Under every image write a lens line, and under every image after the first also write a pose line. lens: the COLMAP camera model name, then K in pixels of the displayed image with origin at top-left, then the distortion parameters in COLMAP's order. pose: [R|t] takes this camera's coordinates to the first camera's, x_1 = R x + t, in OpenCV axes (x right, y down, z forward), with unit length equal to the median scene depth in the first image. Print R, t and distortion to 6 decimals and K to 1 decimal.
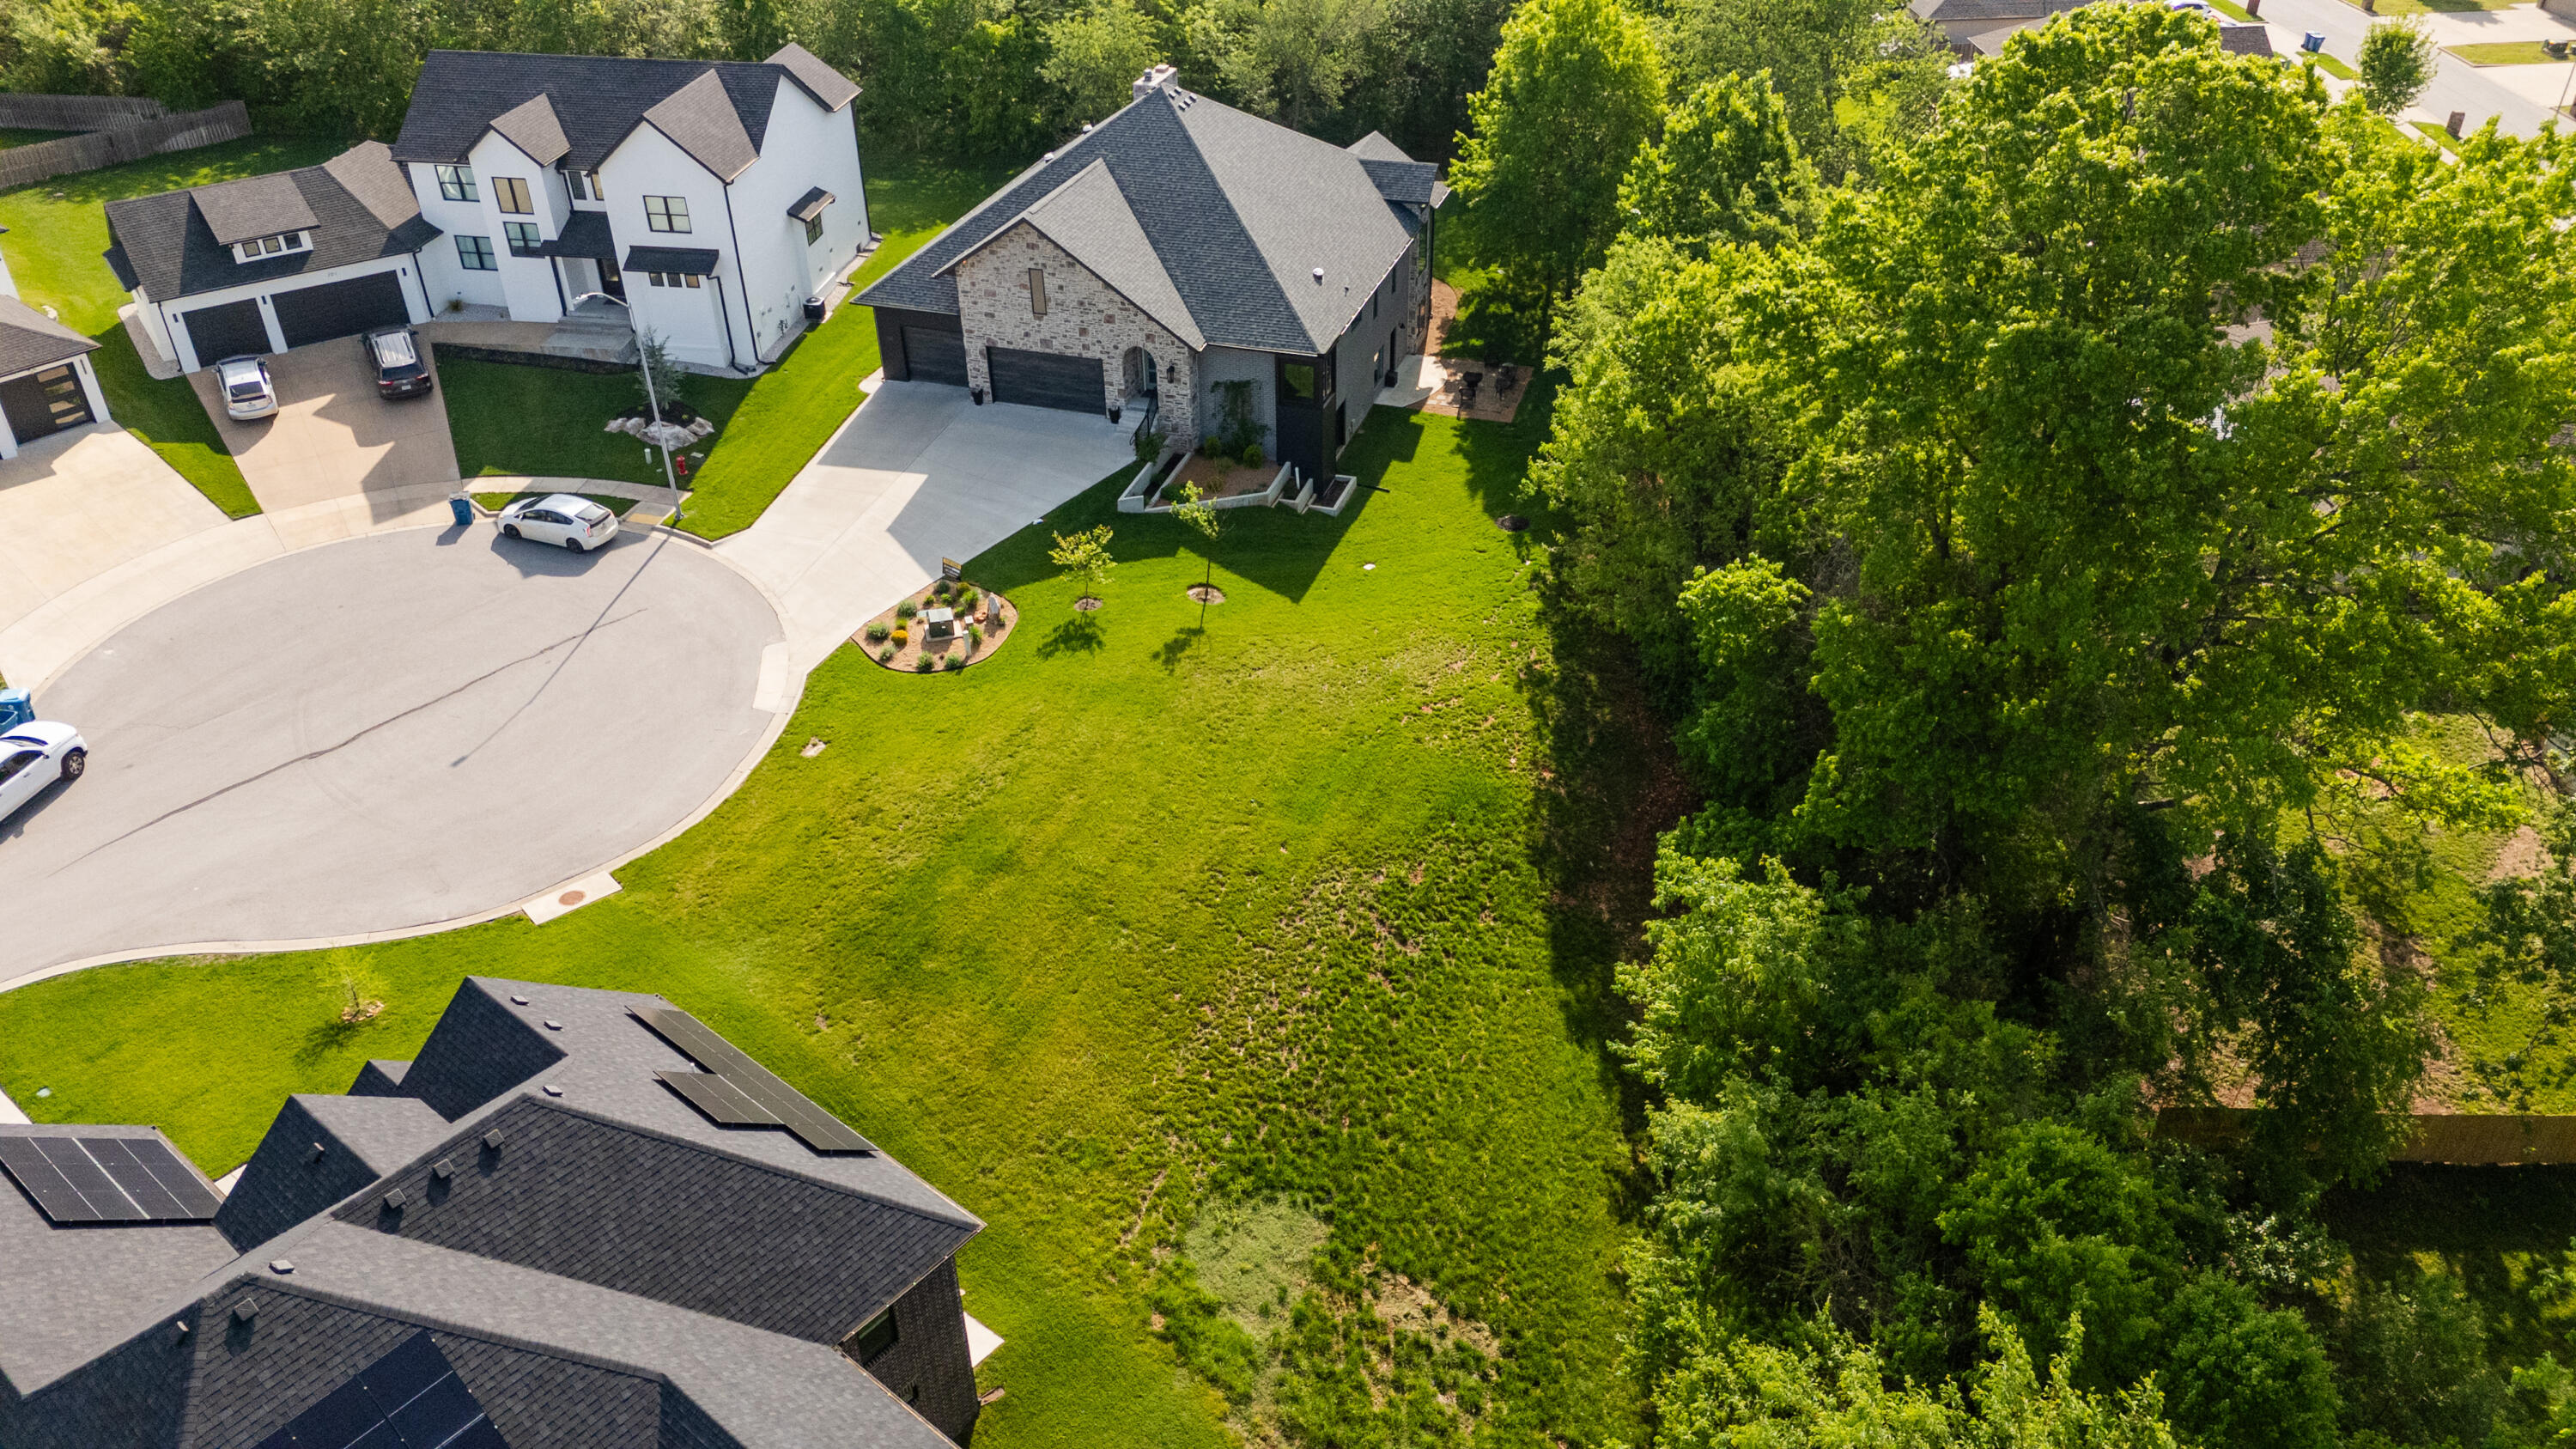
lens RADIAL K [[1876.6, 0, 1295.9], [0, 1876.6, 726.5], [0, 0, 1]] dist [0.086404, -0.075774]
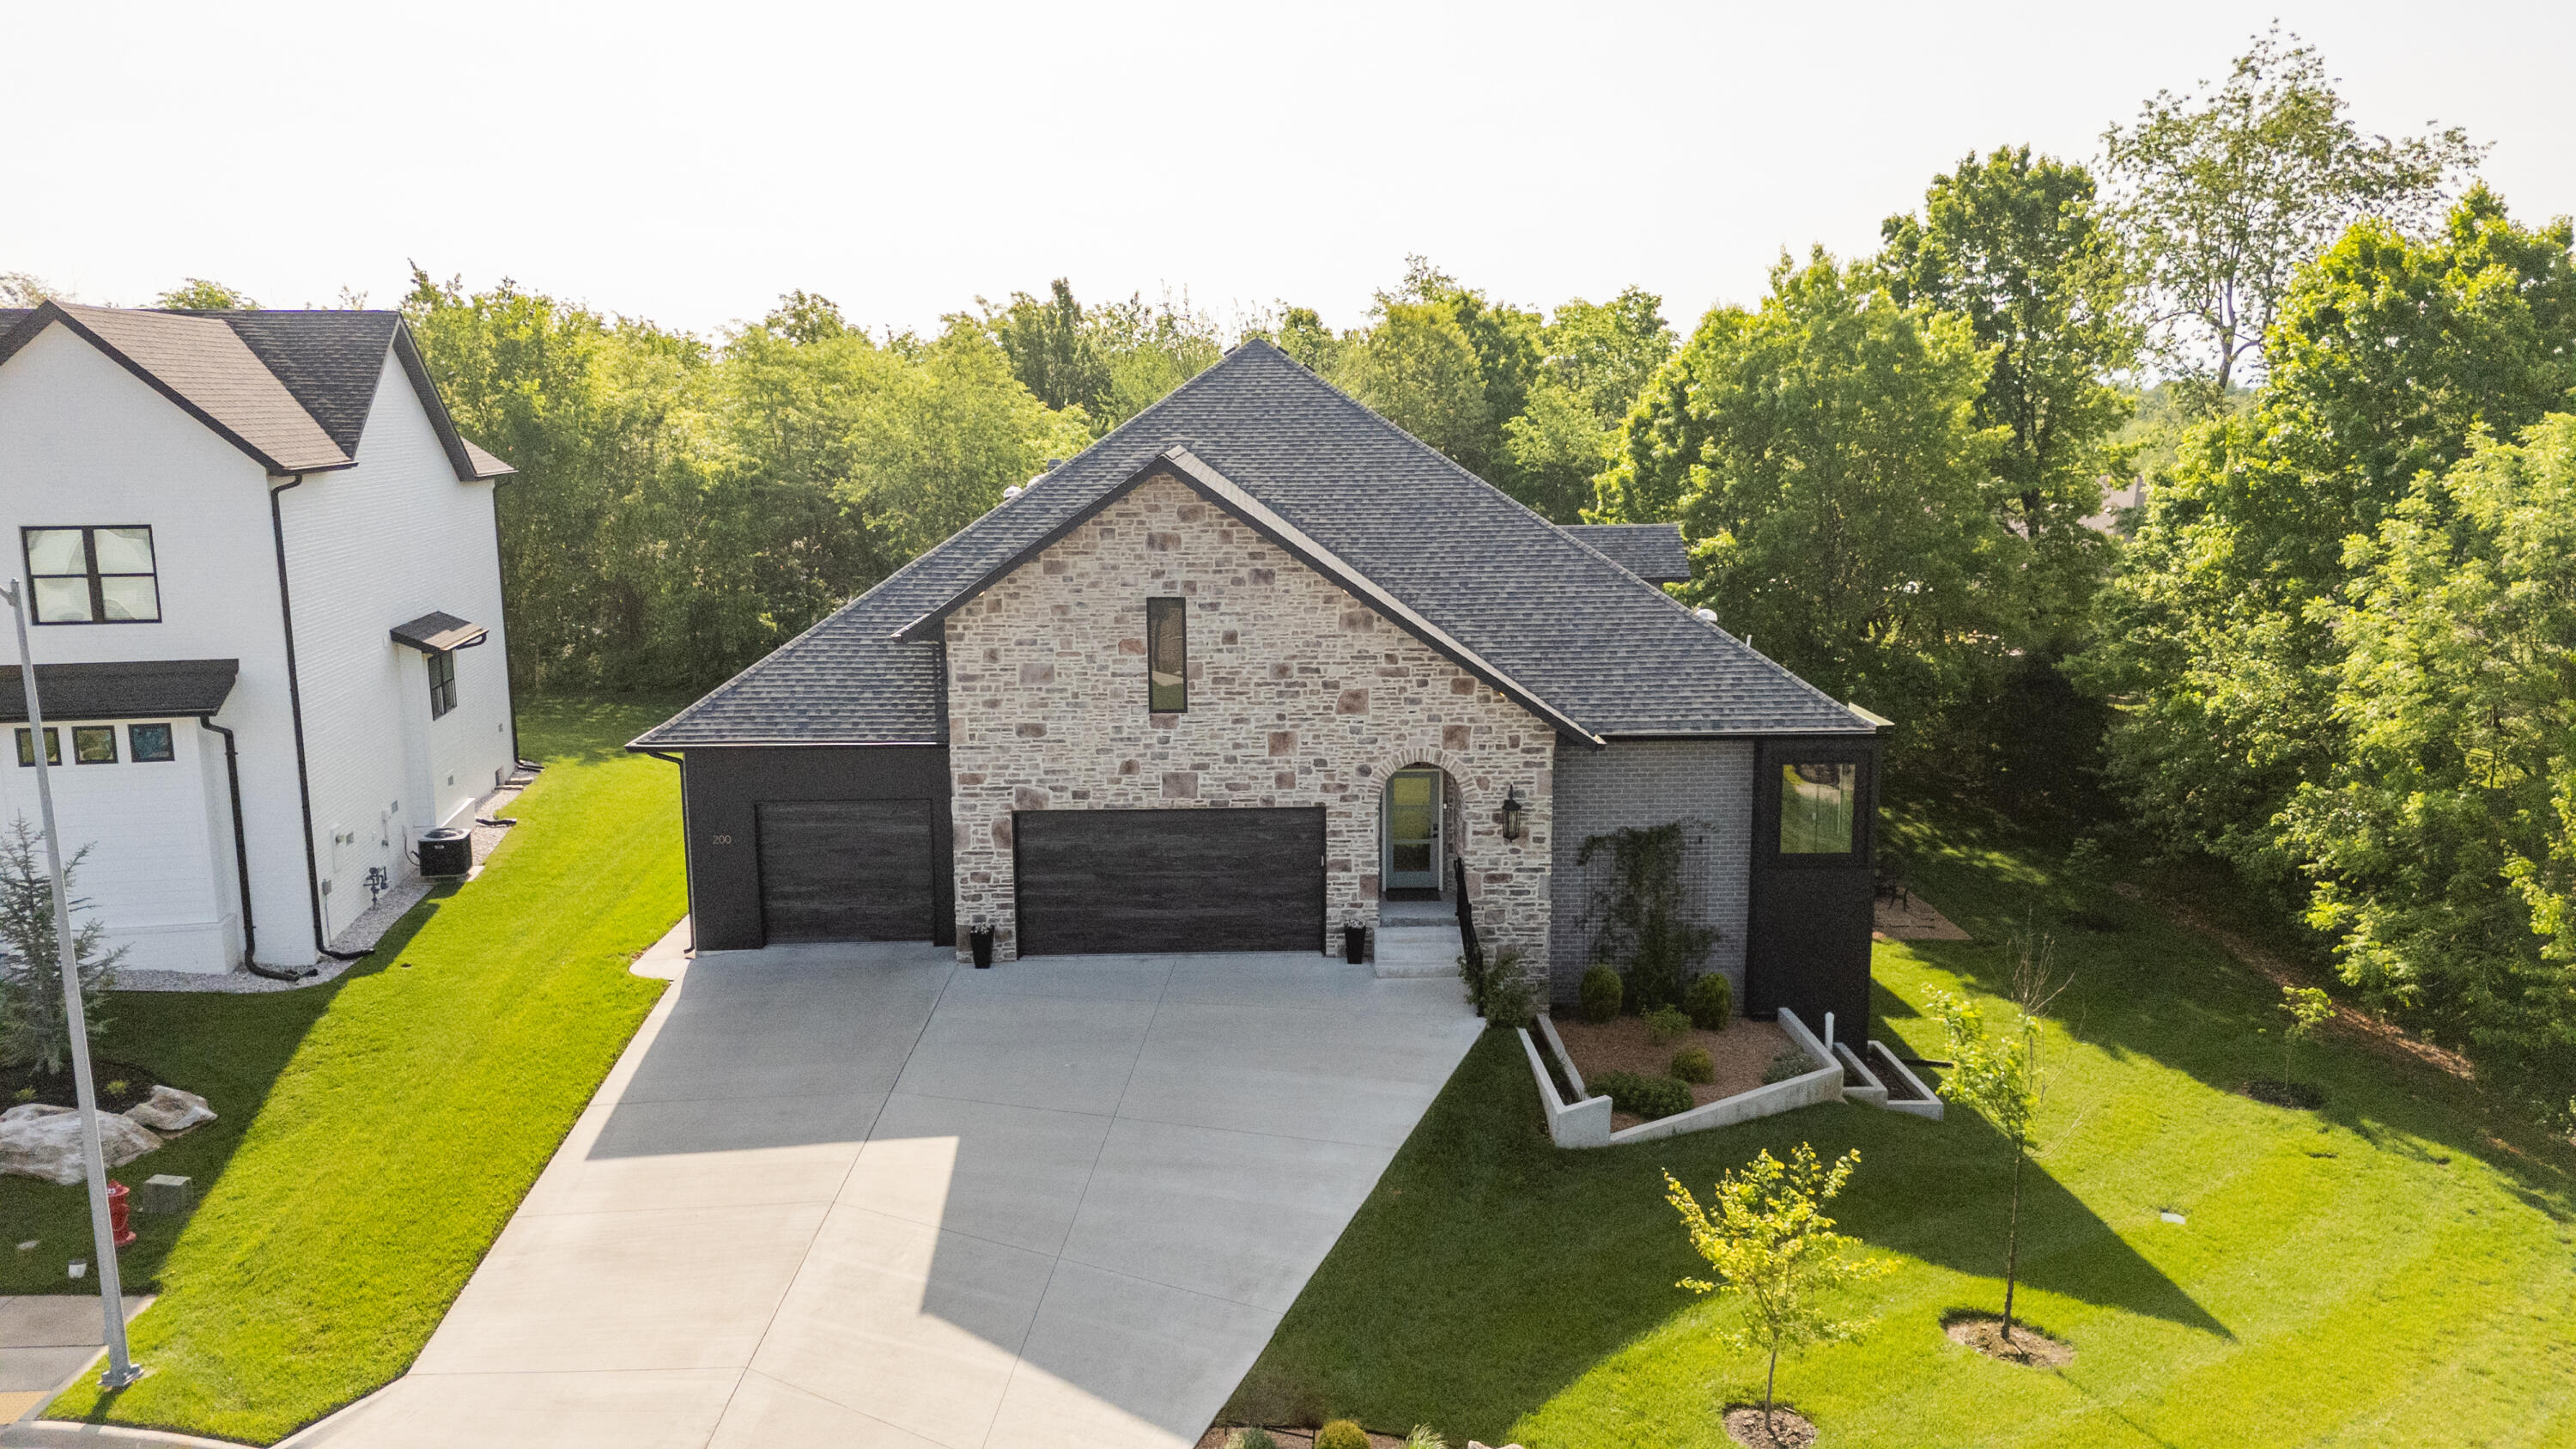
lens RADIAL K [[1862.5, 0, 1288.0], [0, 1862.5, 724.5], [0, 0, 1]] dist [0.114168, -0.110486]
pose [[0.946470, -0.049433, 0.318984, -0.240410], [0.174644, 0.909496, -0.377248, -0.060641], [-0.271466, 0.412763, 0.869444, 0.649095]]
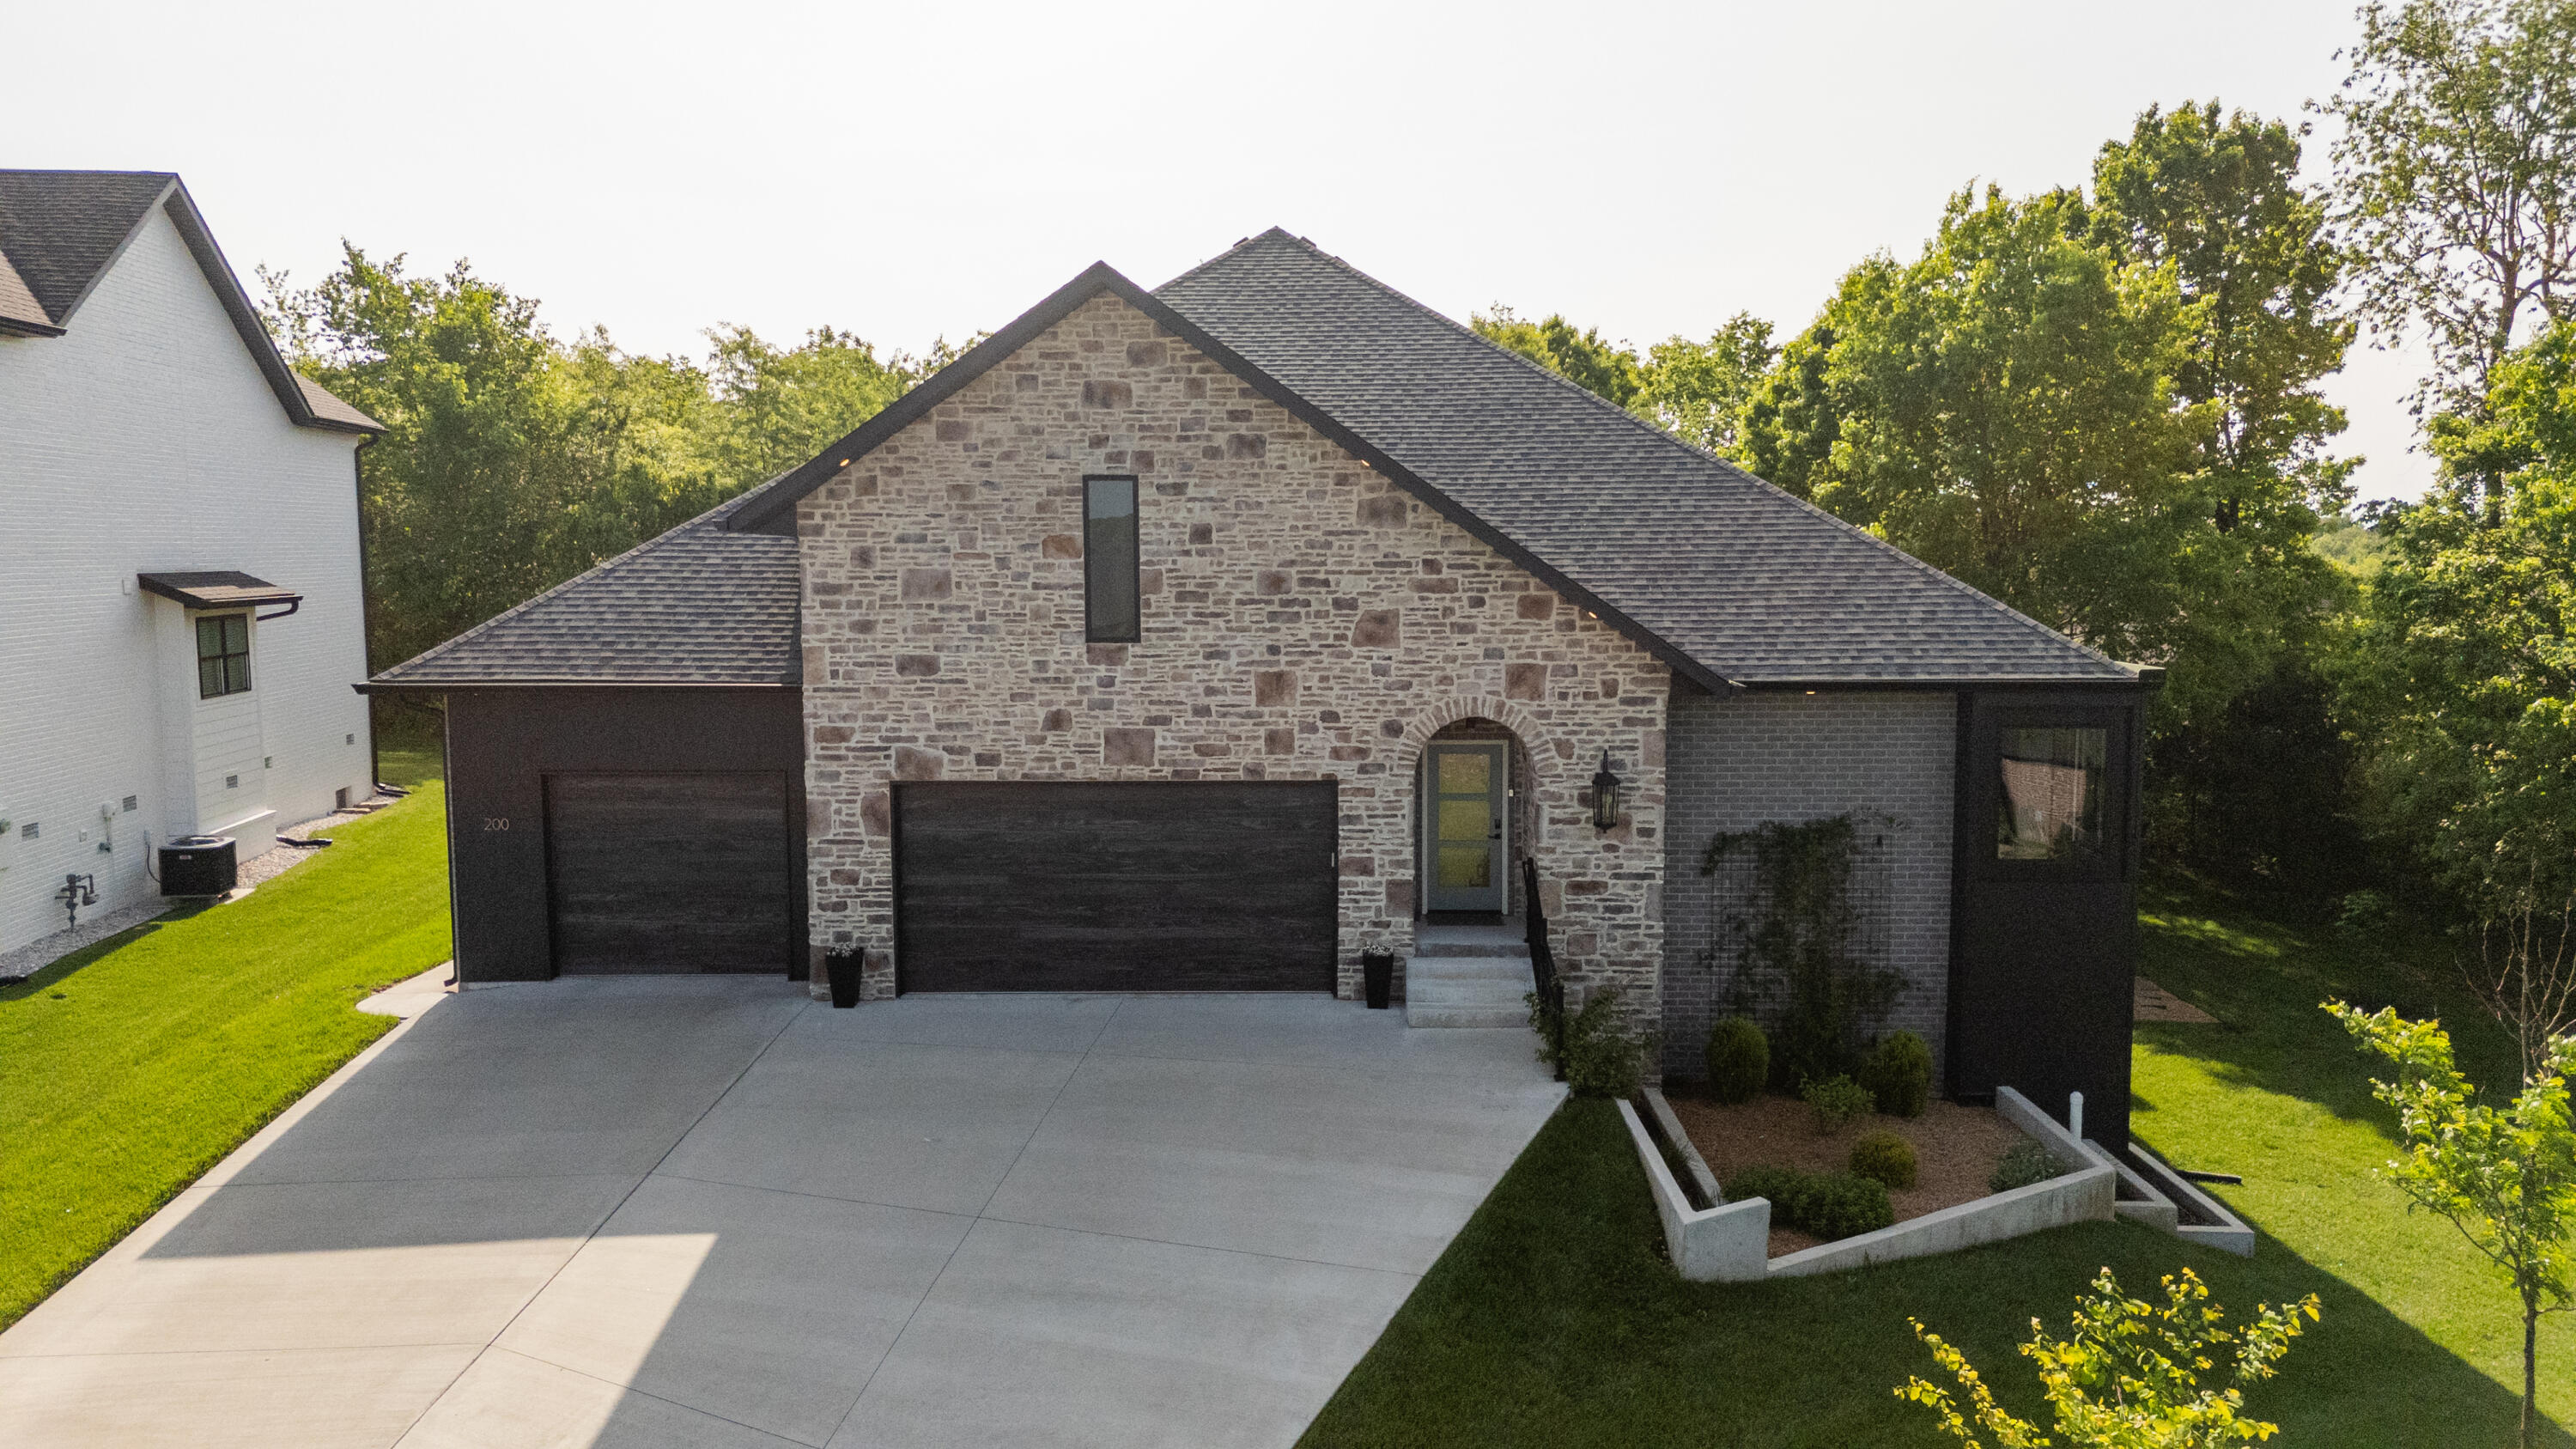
lens RADIAL K [[1876.6, 0, 1295.9], [0, 1876.6, 726.5], [0, 0, 1]] dist [0.086404, -0.075774]
pose [[0.959696, -0.019838, 0.280339, -0.189732], [0.149206, 0.881282, -0.448419, -0.076399], [-0.238162, 0.472174, 0.848723, 0.763161]]
